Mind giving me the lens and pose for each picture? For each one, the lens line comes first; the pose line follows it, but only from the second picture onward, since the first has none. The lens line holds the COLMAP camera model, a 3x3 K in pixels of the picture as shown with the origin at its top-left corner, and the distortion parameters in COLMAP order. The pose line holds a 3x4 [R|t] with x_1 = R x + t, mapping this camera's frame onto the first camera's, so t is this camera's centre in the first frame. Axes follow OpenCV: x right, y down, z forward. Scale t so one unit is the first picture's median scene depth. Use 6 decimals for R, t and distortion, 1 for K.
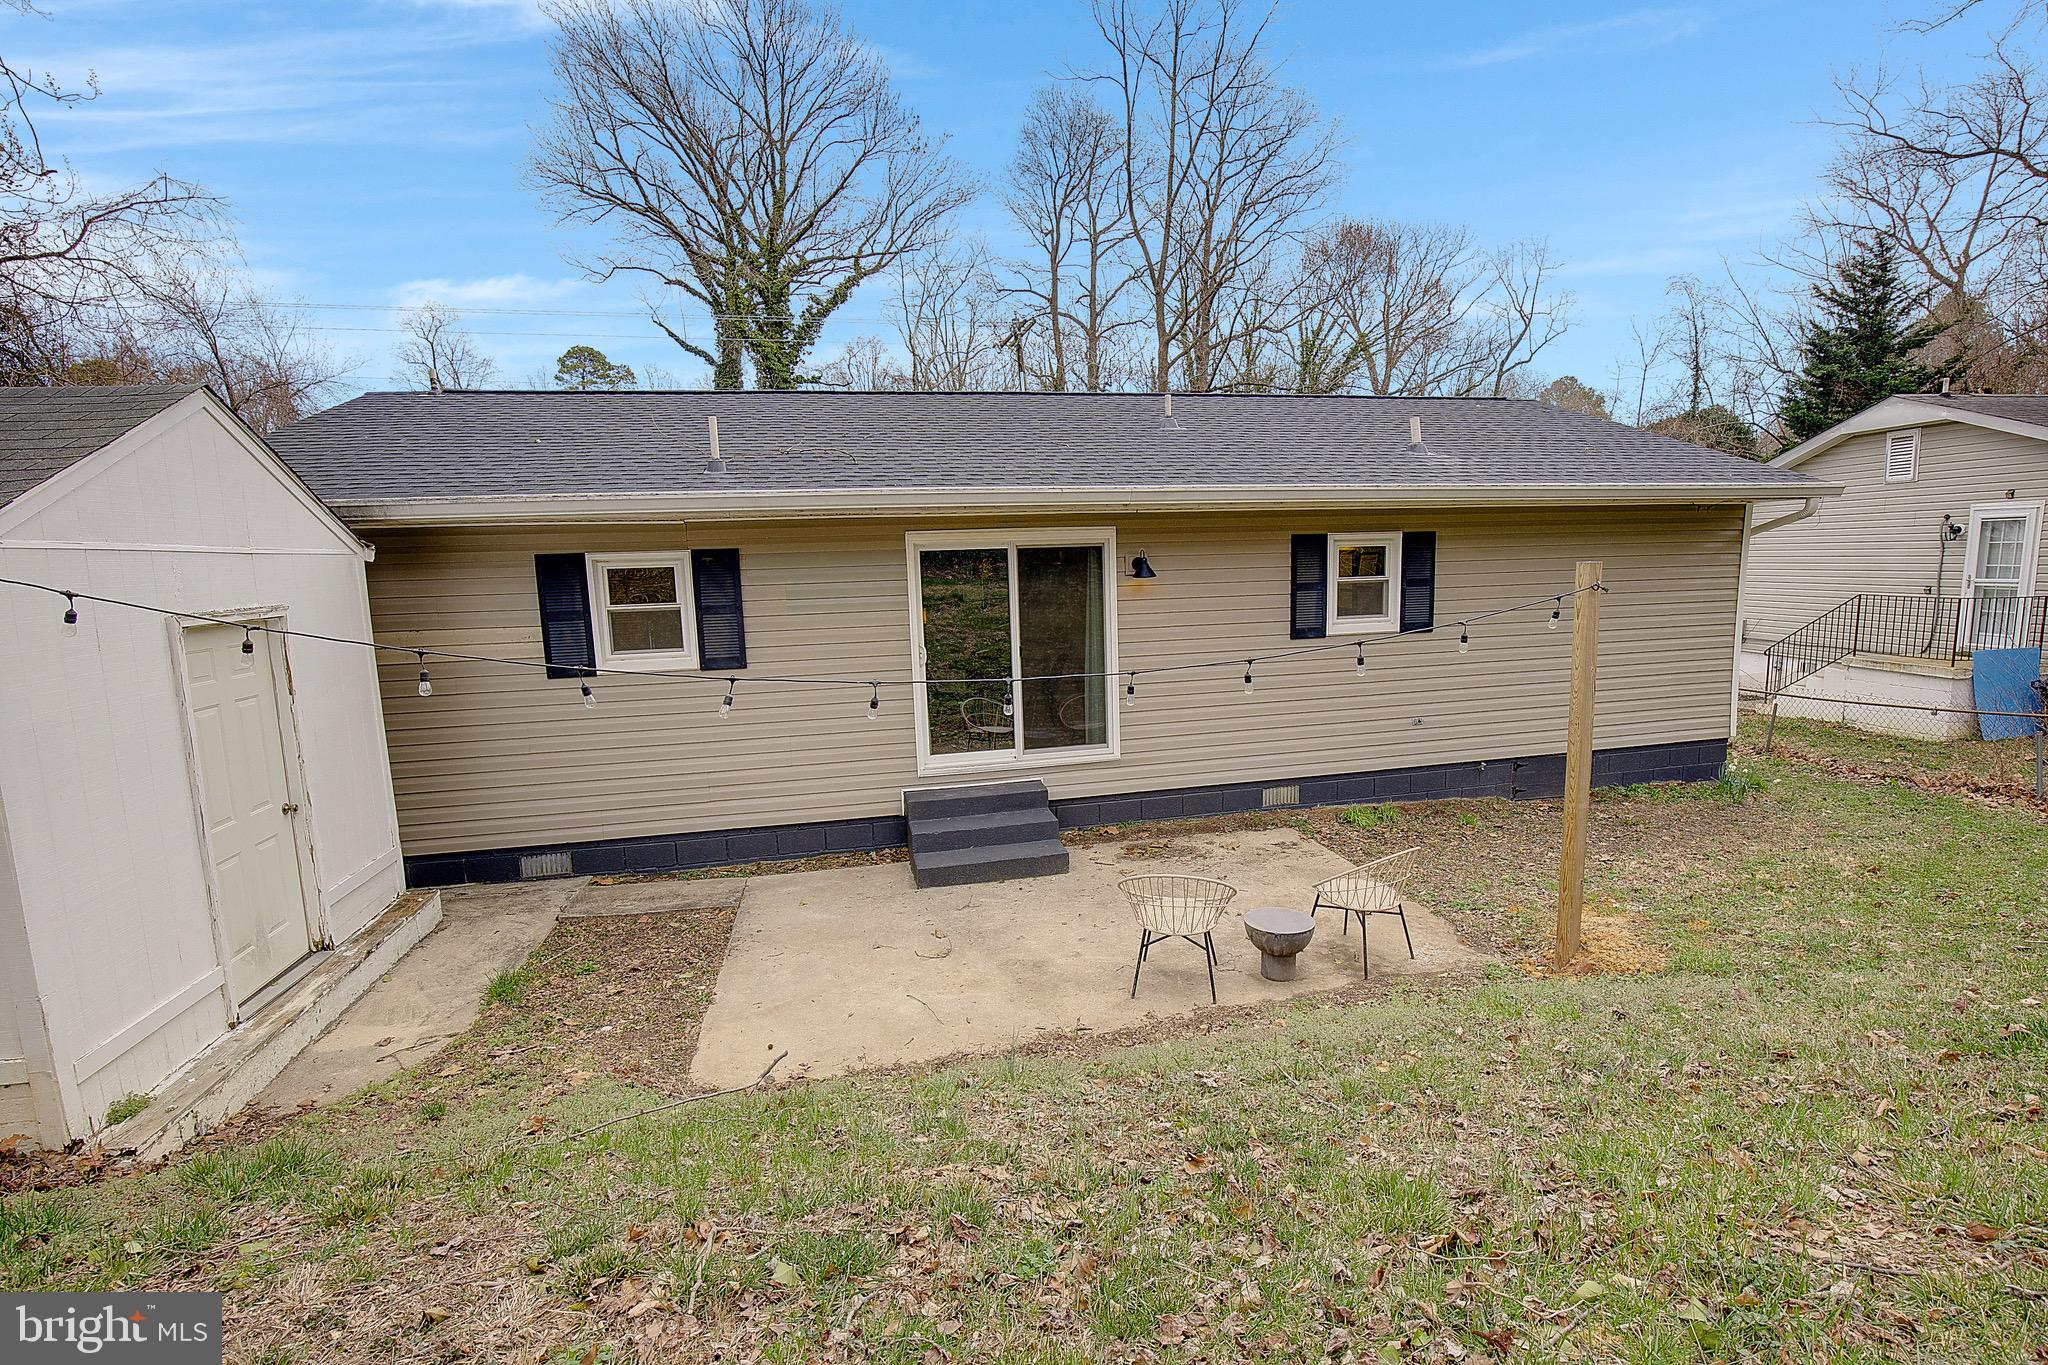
lens RADIAL K [[940.9, 0, 1025.6], [0, 940.9, 711.4], [0, 0, 1]] dist [-0.037840, -0.000448]
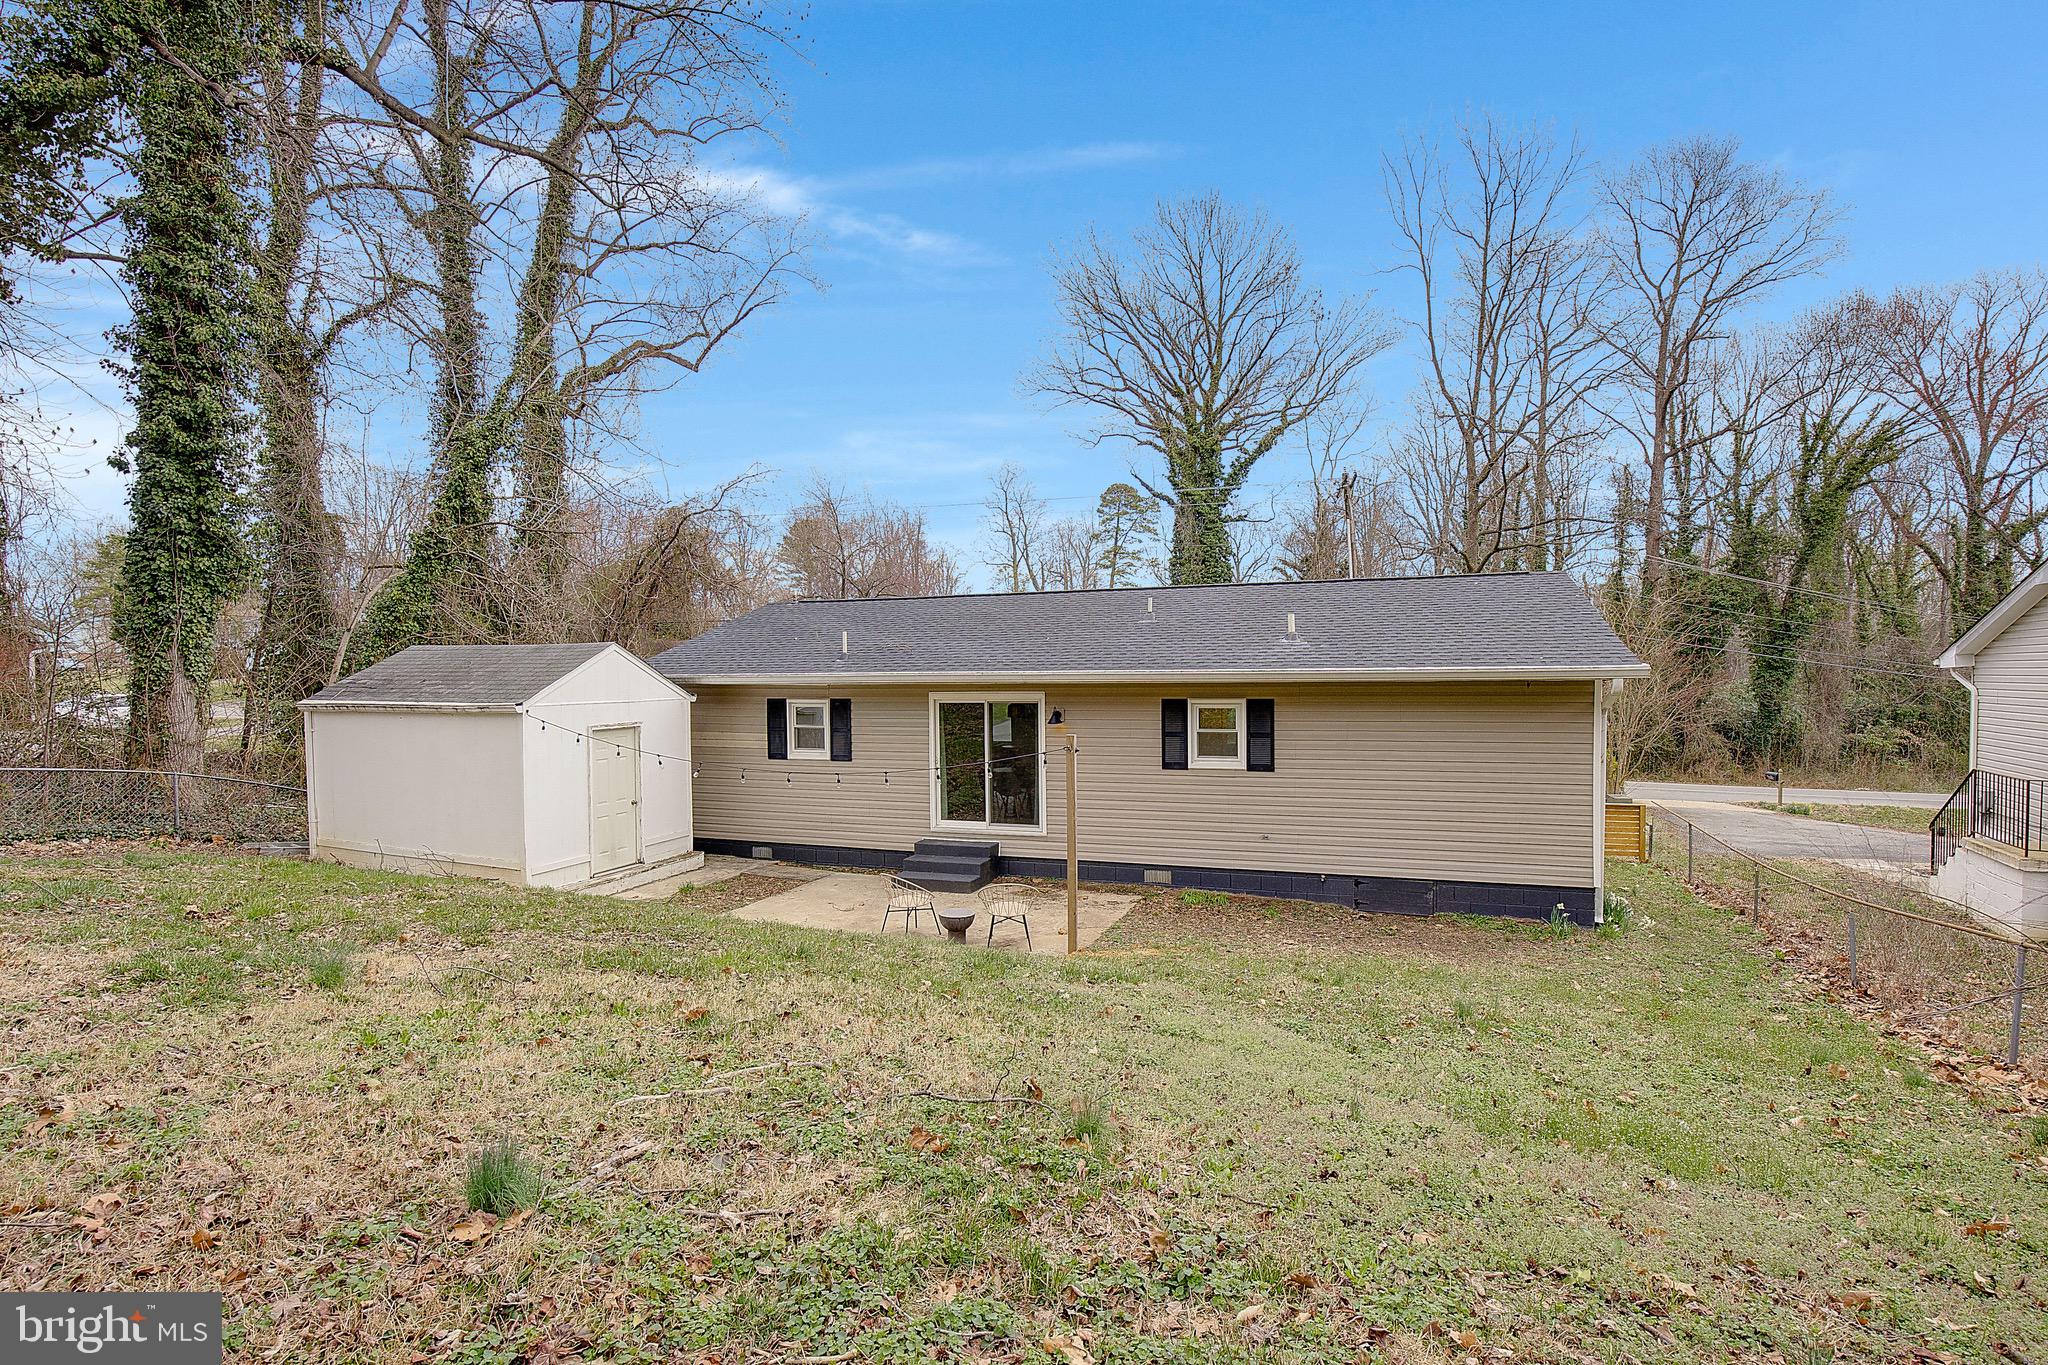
lens RADIAL K [[940.9, 0, 1025.6], [0, 940.9, 711.4], [0, 0, 1]] dist [-0.037840, -0.000448]
pose [[0.841297, 0.043426, -0.538826, 0.932844], [-0.100137, 0.992036, -0.076398, -0.033971], [0.531218, 0.118230, 0.838946, -0.380849]]
